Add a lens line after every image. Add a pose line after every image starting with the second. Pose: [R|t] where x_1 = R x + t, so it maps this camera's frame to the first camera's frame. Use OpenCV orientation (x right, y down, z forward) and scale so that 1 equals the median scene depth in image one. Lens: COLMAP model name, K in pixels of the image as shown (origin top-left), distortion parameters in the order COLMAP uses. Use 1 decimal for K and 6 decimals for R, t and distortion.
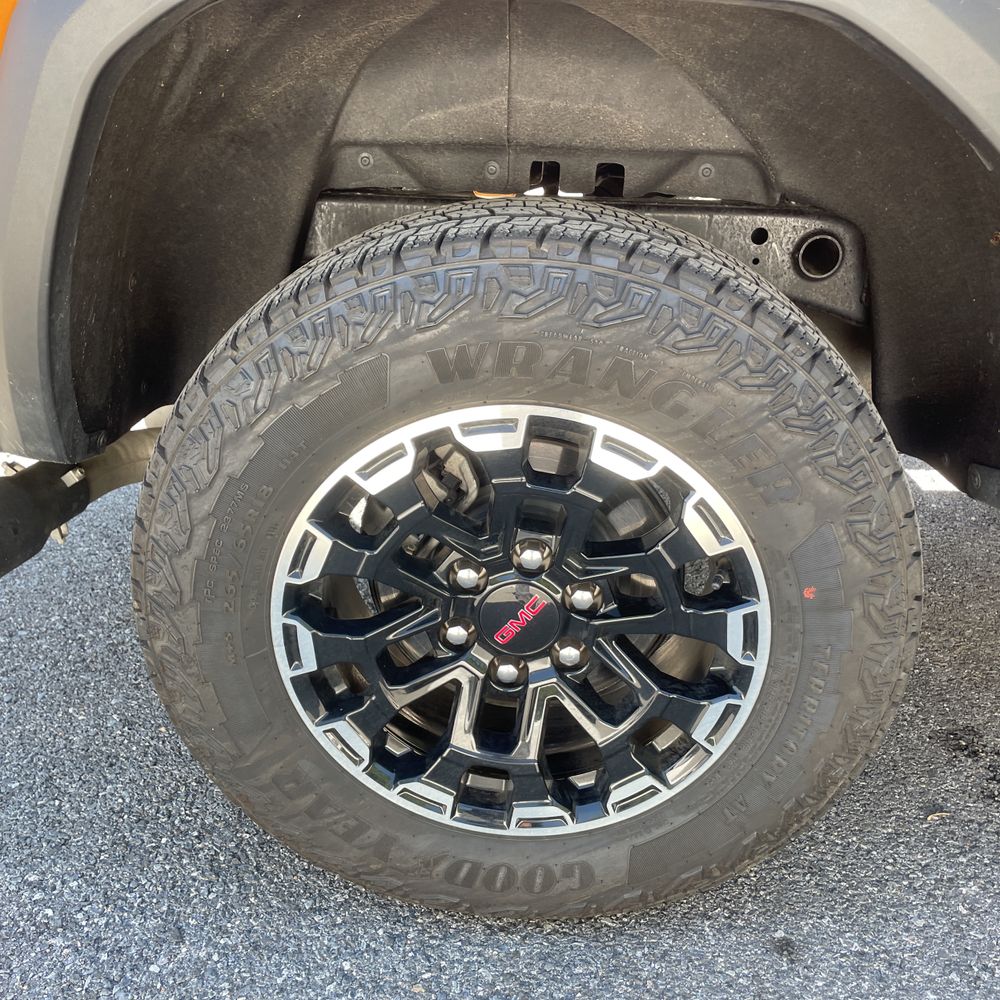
lens RADIAL K [[1026.7, 0, 508.7], [0, 1026.7, 484.7], [0, 0, 1]] dist [0.033812, 0.000000]
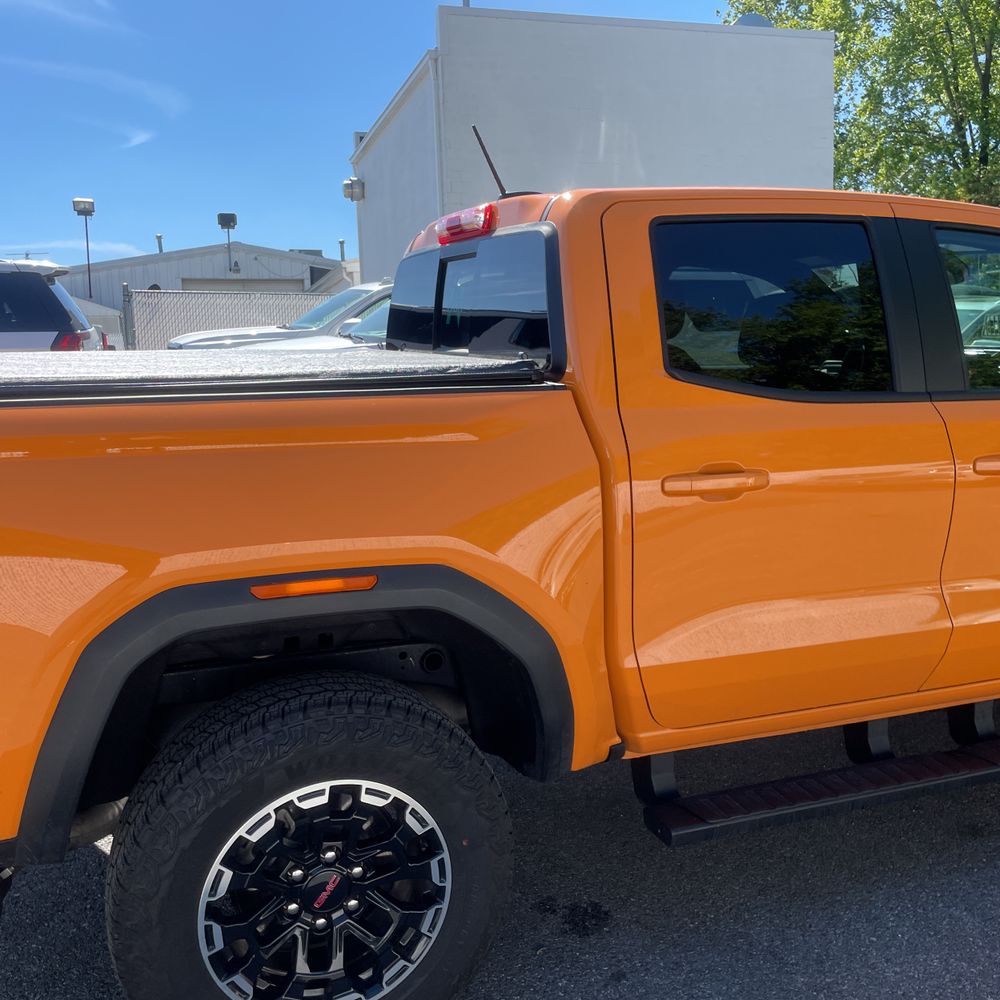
lens RADIAL K [[1026.7, 0, 501.7], [0, 1026.7, 485.1], [0, 0, 1]] dist [0.033812, 0.000000]
pose [[0.910066, -0.087226, 0.405181, -0.433924], [0.181415, 0.962813, -0.200200, -0.163655], [-0.372651, 0.255701, 0.892047, -1.107244]]
